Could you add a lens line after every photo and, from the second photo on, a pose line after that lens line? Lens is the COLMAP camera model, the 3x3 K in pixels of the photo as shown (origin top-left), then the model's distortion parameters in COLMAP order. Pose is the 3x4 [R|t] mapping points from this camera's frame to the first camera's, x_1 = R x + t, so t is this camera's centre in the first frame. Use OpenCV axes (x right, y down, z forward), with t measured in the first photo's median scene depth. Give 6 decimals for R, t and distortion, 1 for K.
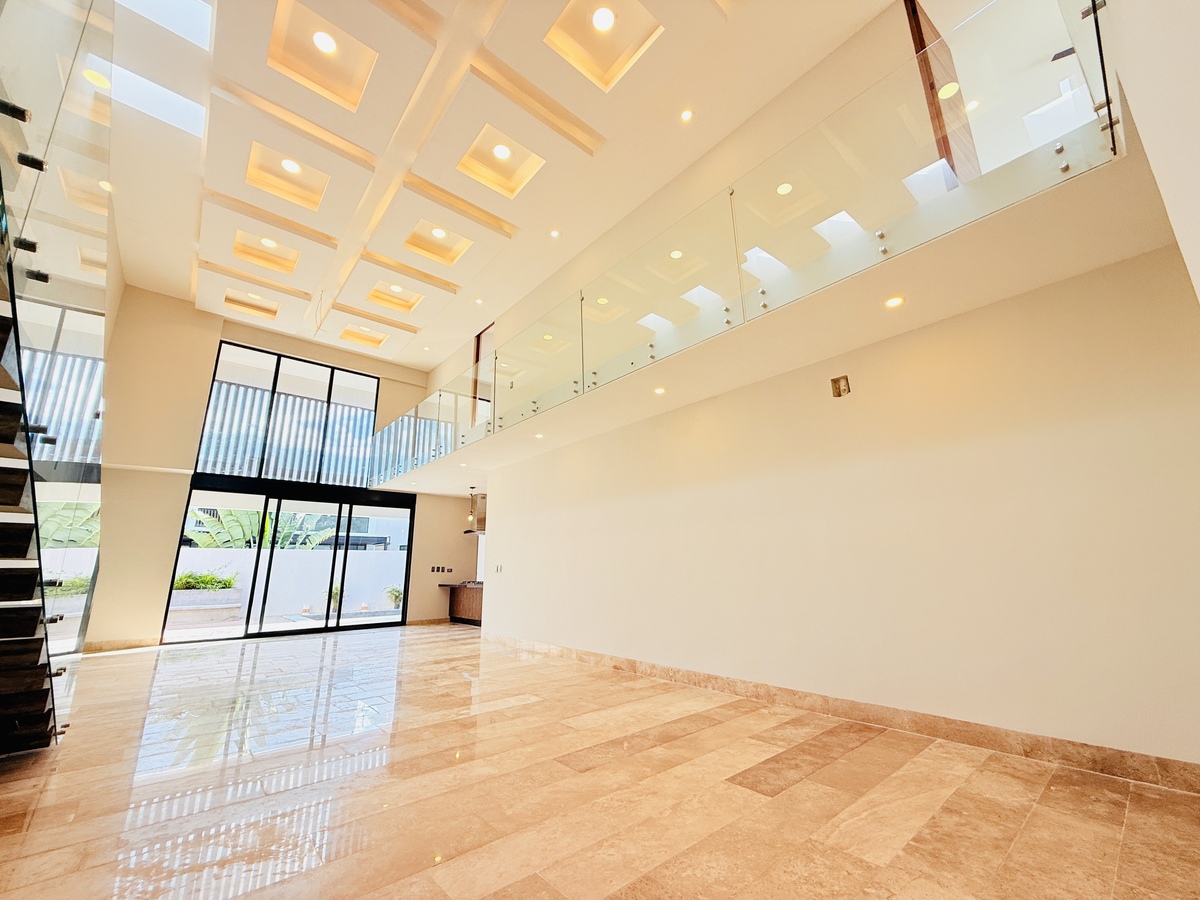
lens RADIAL K [[477.1, 0, 595.9], [0, 477.1, 449.6], [0, 0, 1]] dist [0.001195, -0.000076]
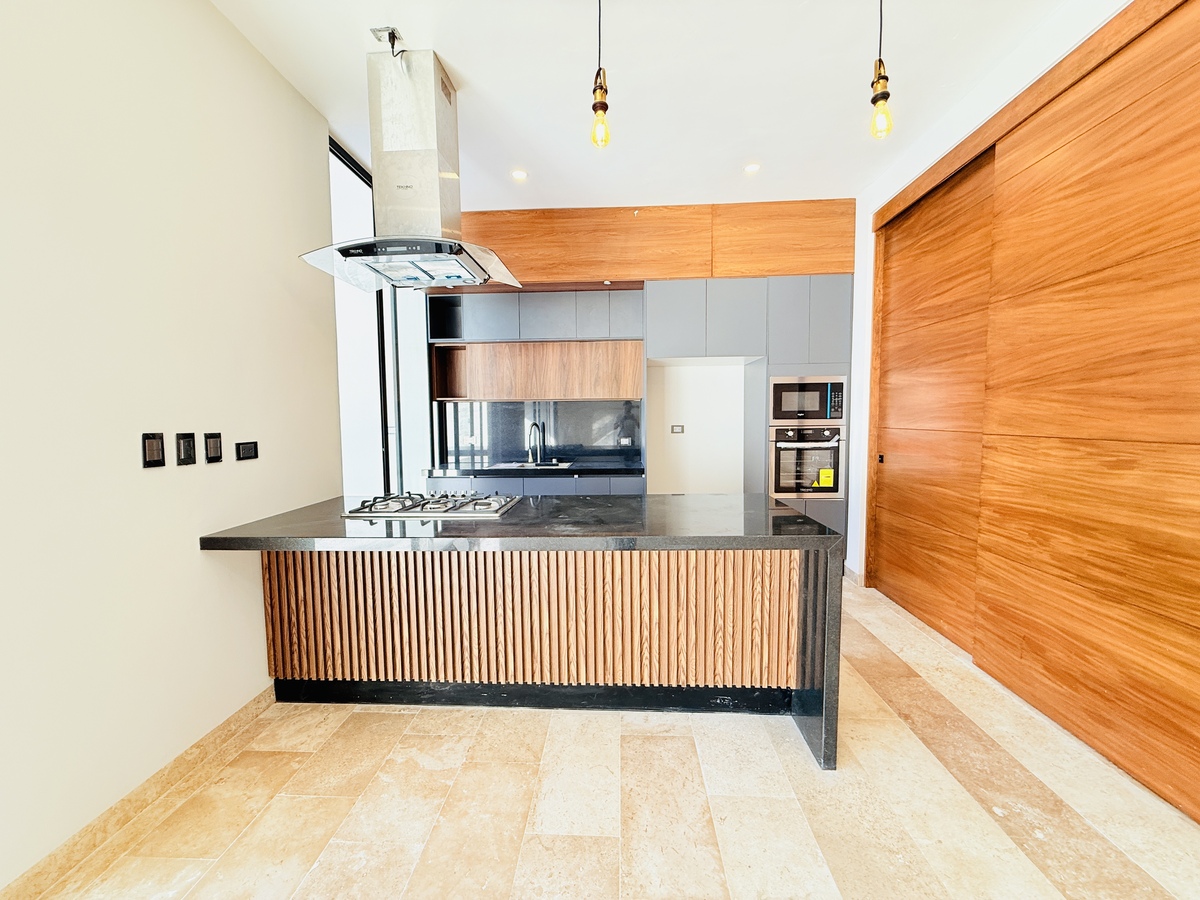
lens RADIAL K [[477.1, 0, 595.9], [0, 477.1, 449.6], [0, 0, 1]] dist [0.001195, -0.000076]
pose [[0.690576, -0.040727, 0.722112, -1.270208], [-0.176789, 0.958622, 0.223134, 0.696529], [-0.701321, -0.281753, 0.654801, 2.905804]]
